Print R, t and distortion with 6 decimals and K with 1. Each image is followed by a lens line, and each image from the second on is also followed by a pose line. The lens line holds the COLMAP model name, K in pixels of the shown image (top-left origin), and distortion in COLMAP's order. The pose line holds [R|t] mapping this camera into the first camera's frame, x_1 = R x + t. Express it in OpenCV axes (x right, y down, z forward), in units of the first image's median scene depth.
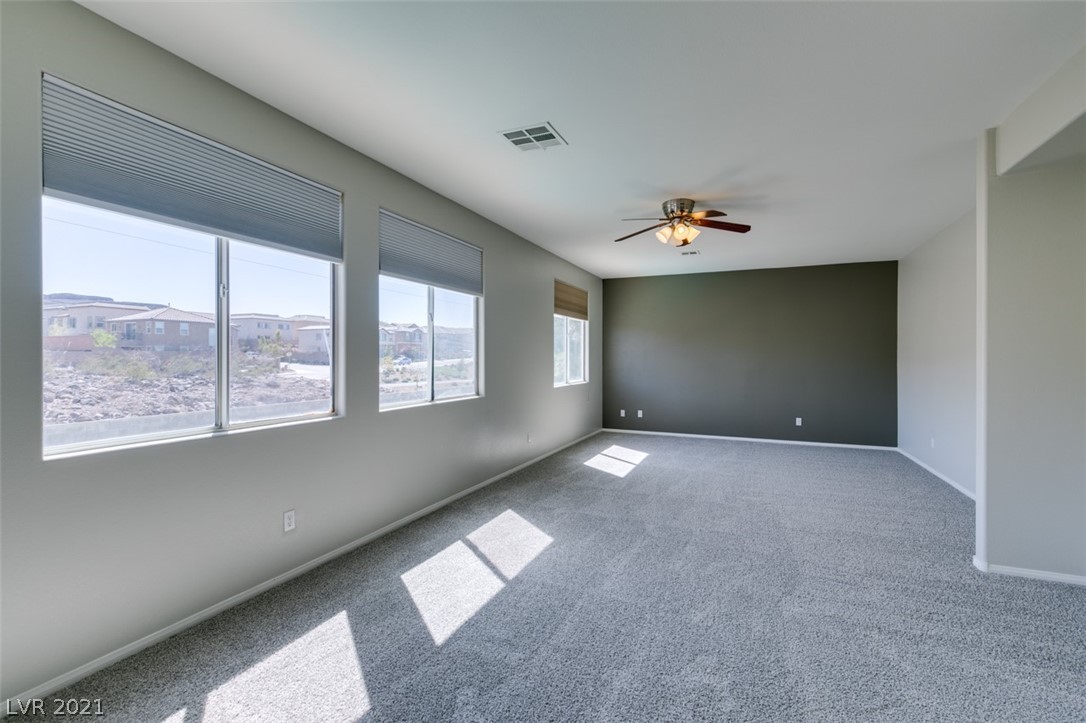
lens RADIAL K [[483.5, 0, 544.6], [0, 483.5, 359.5], [0, 0, 1]] dist [0.009591, -0.002027]
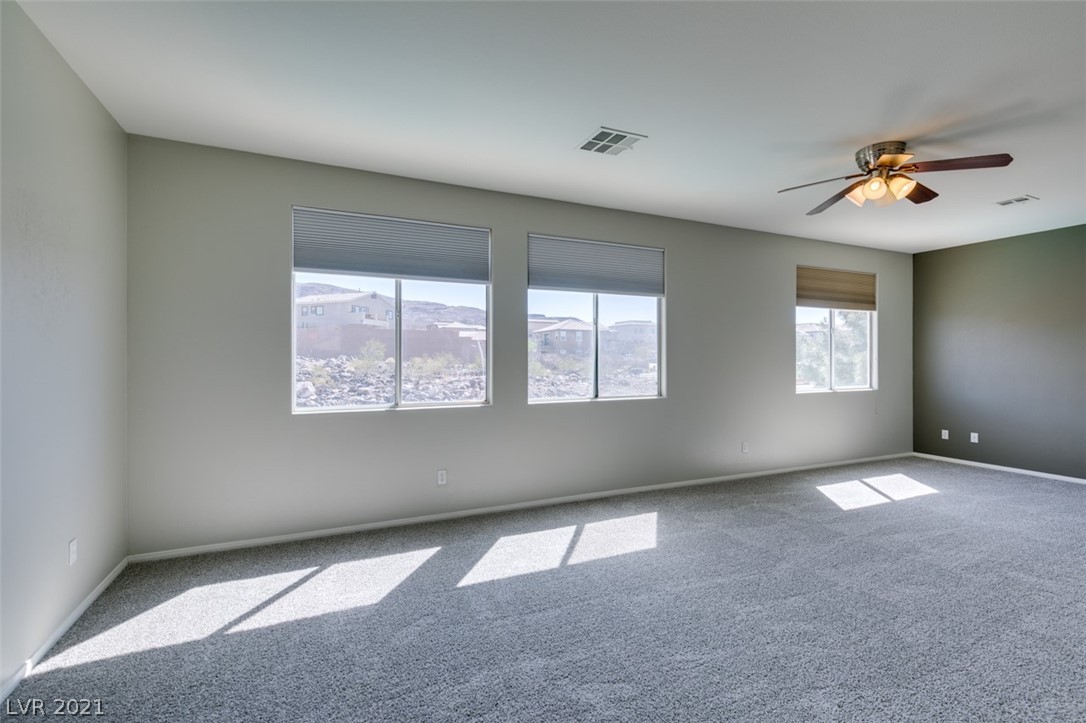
lens RADIAL K [[483.5, 0, 539.5], [0, 483.5, 362.2], [0, 0, 1]] dist [0.009591, -0.002027]
pose [[0.752172, 0.002663, -0.658962, 0.388681], [-0.000778, 0.999995, 0.003154, 0.001181], [0.658967, -0.001860, 0.752170, 0.100767]]
